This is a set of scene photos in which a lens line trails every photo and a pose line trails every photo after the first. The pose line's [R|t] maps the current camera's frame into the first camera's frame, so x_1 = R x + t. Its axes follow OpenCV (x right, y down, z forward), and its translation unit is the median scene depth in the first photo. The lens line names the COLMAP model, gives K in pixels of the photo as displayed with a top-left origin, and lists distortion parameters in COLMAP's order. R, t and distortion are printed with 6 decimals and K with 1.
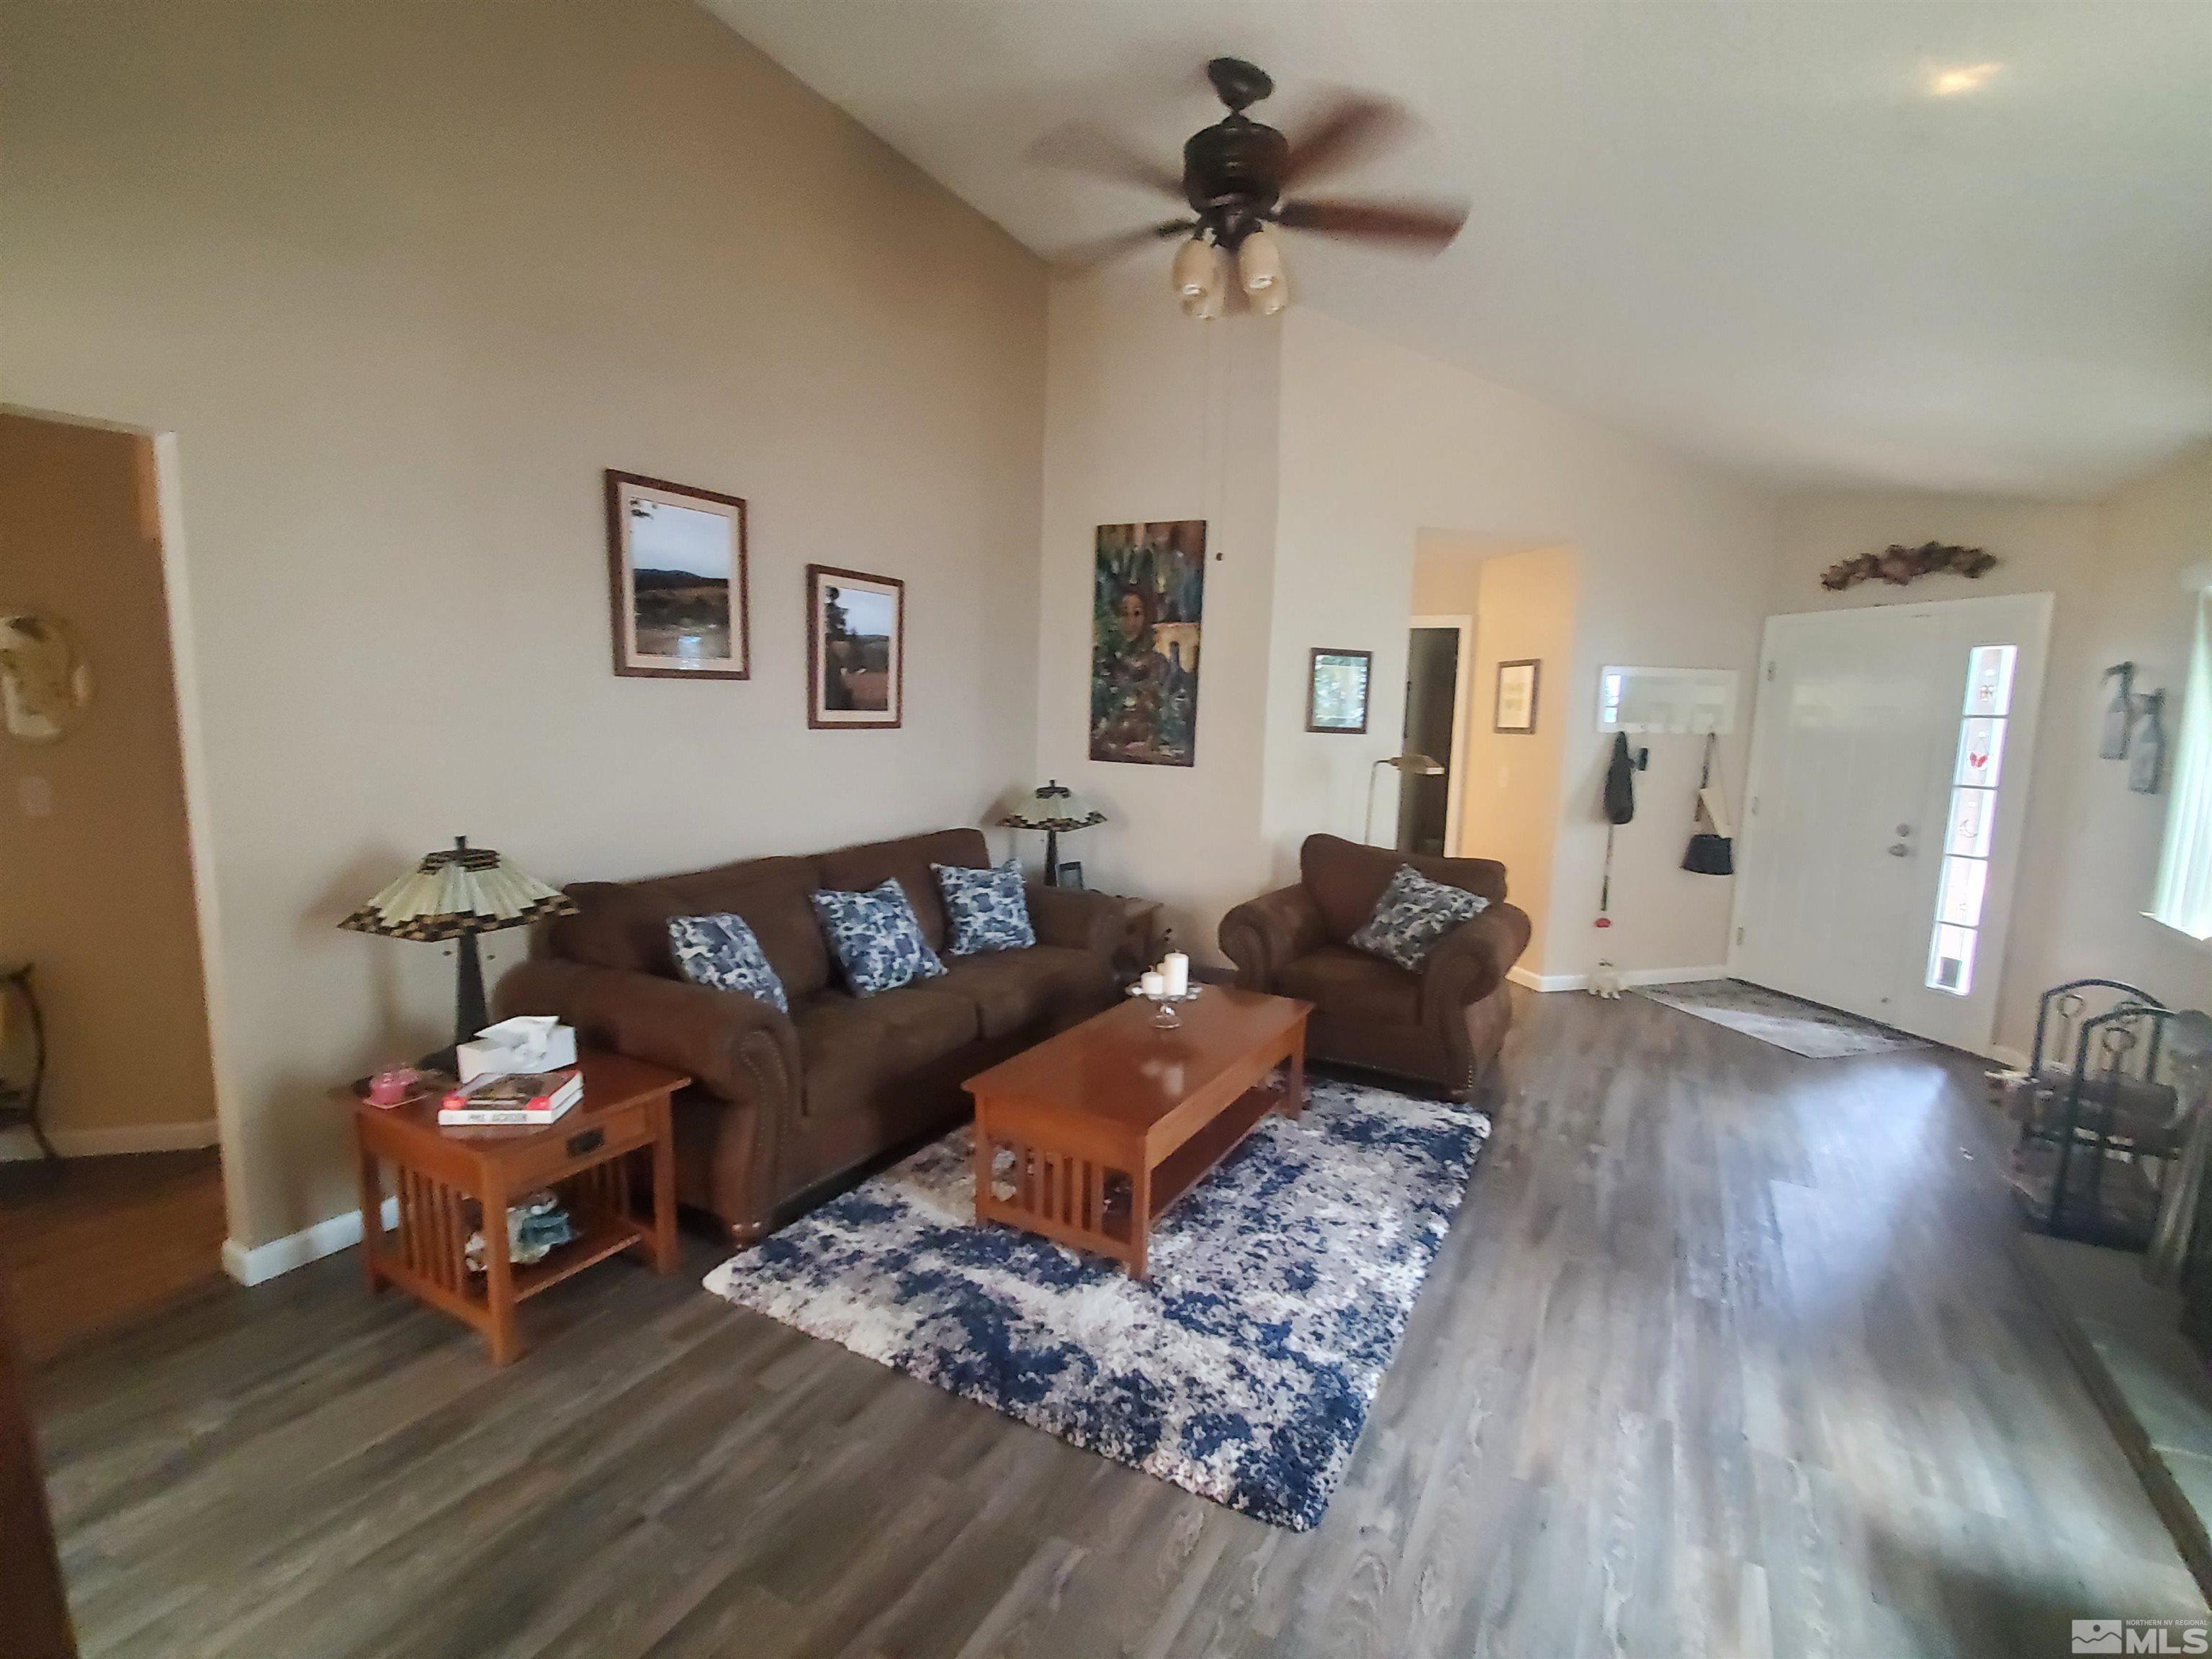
lens RADIAL K [[971.2, 0, 1108.5], [0, 971.2, 835.5], [0, 0, 1]] dist [-0.000720, -0.013707]
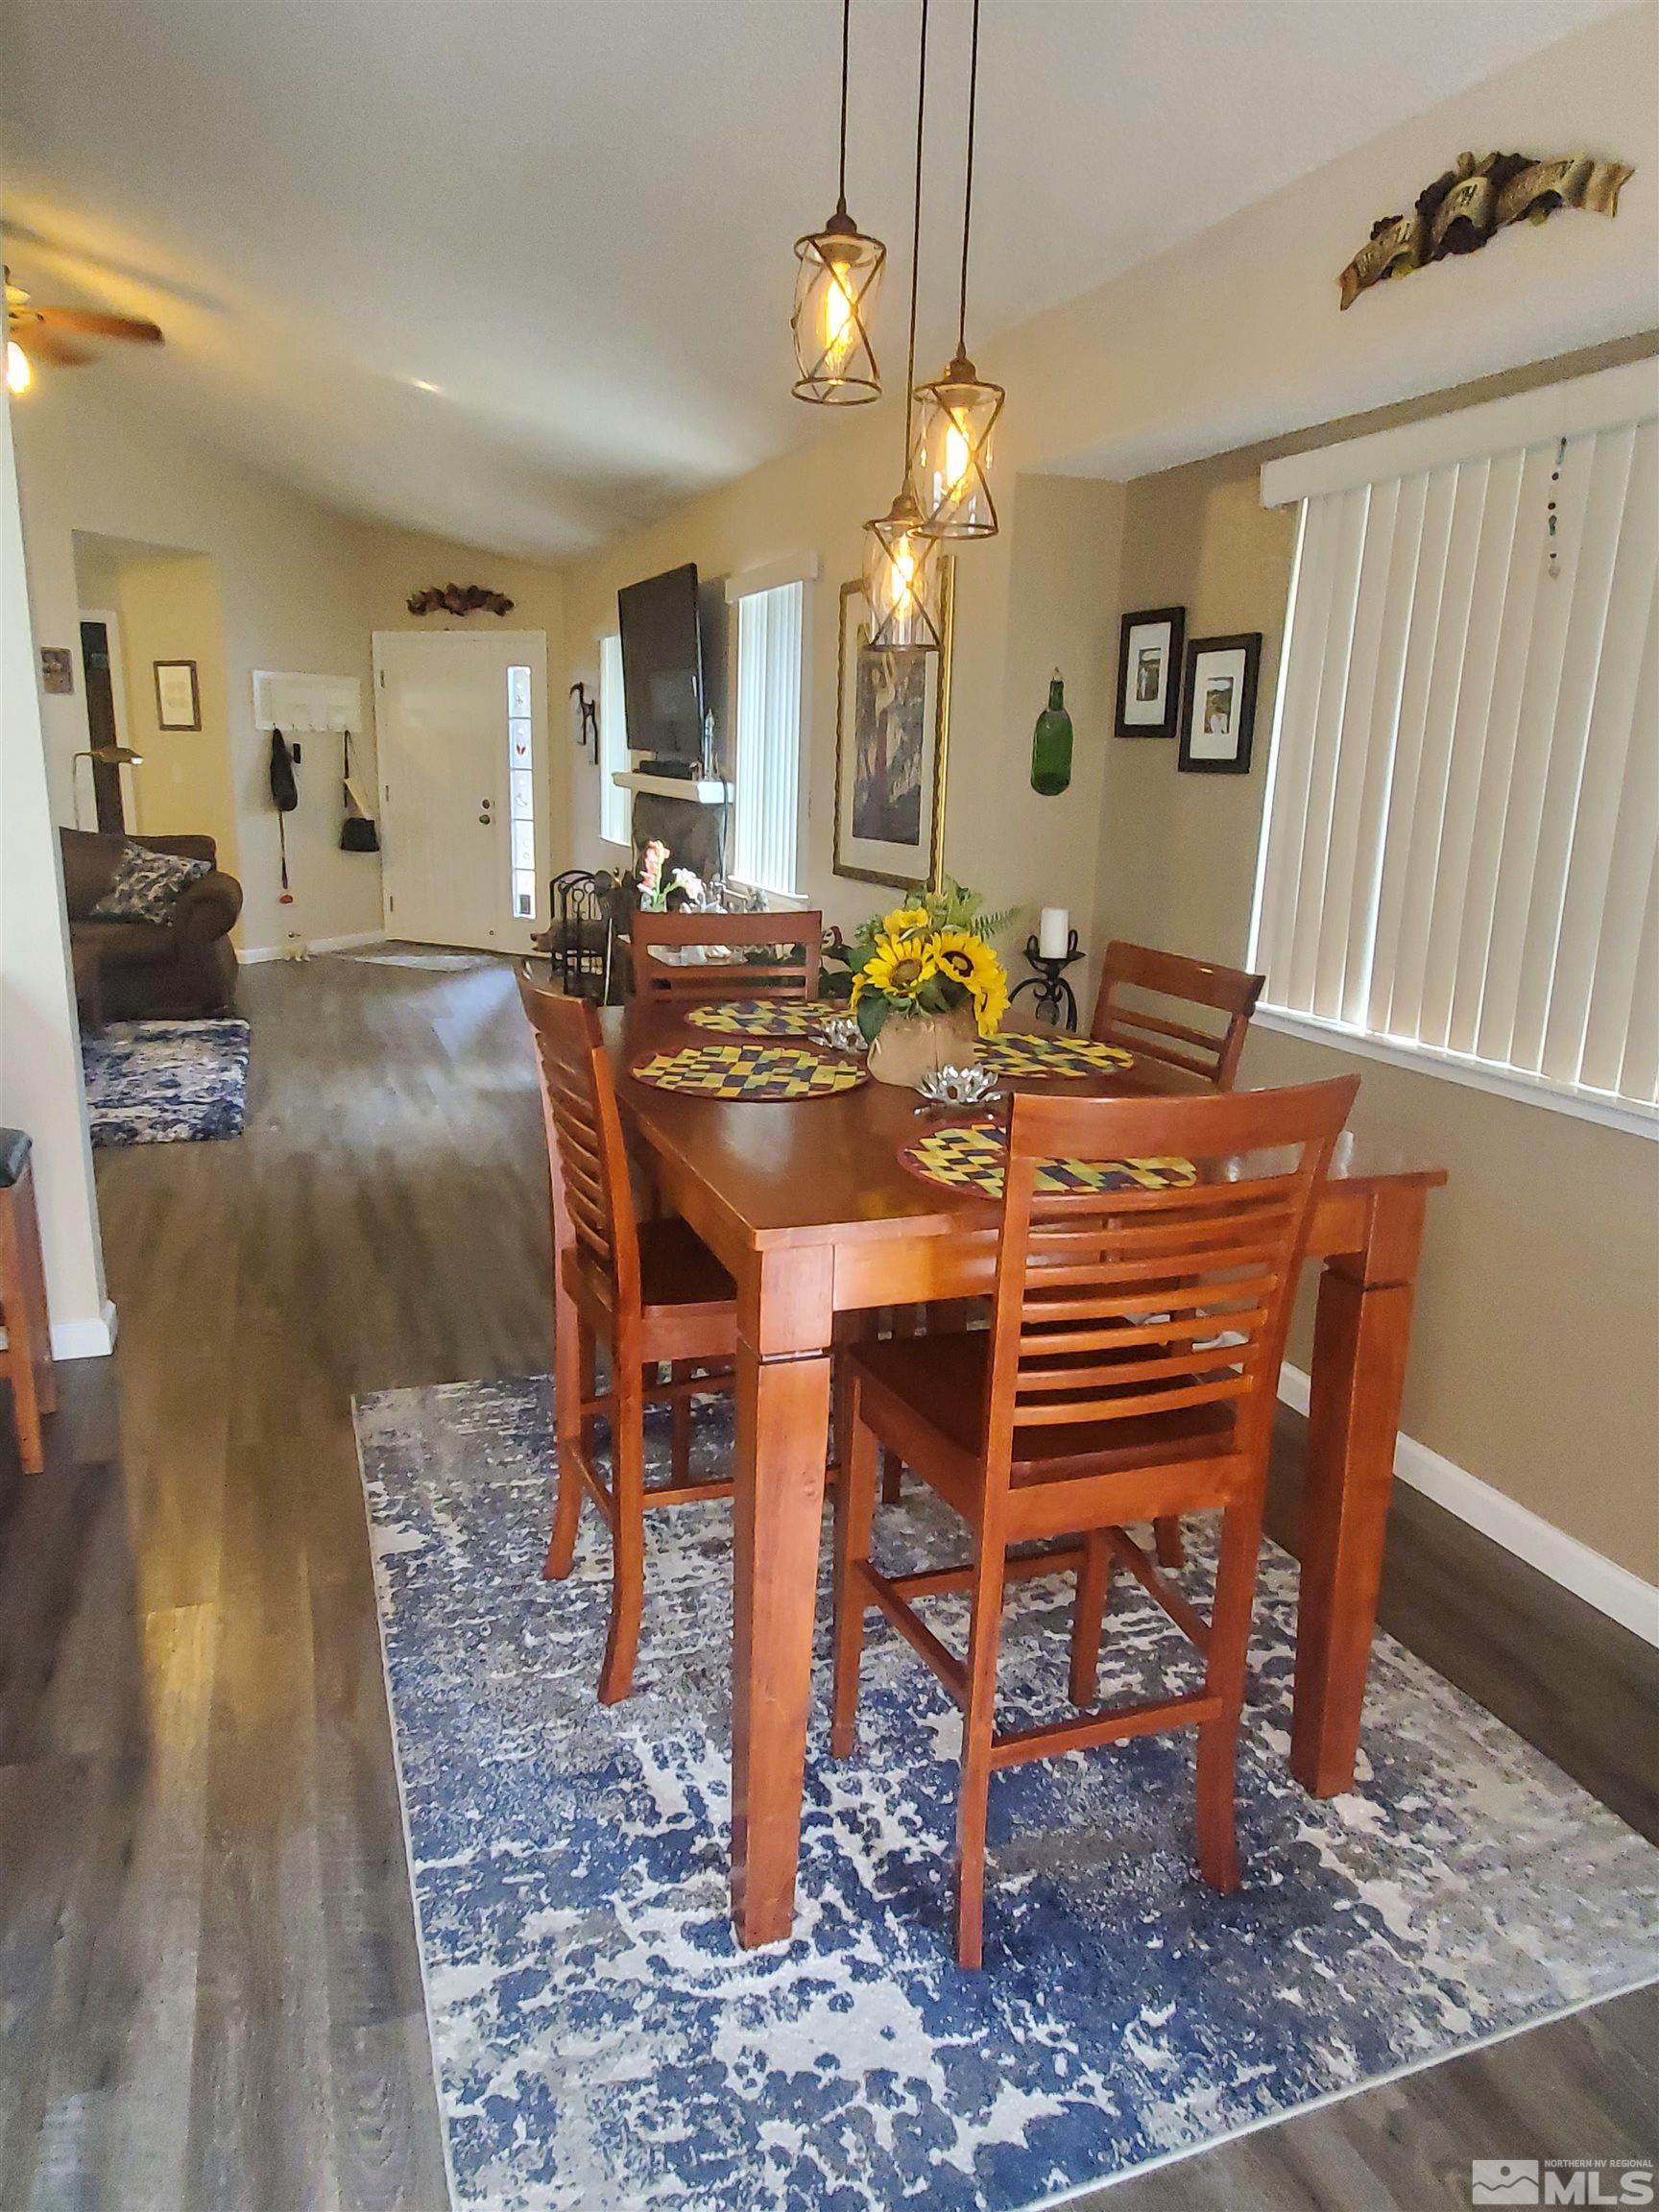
lens RADIAL K [[1424.7, 0, 840.1], [0, 1424.7, 1127.1], [0, 0, 1]] dist [-0.005470, 0.002035]
pose [[0.627922, -0.199693, 0.752221, -0.501335], [0.085704, 0.978386, 0.188191, 0.114484], [-0.773543, -0.053701, 0.631464, -0.736297]]
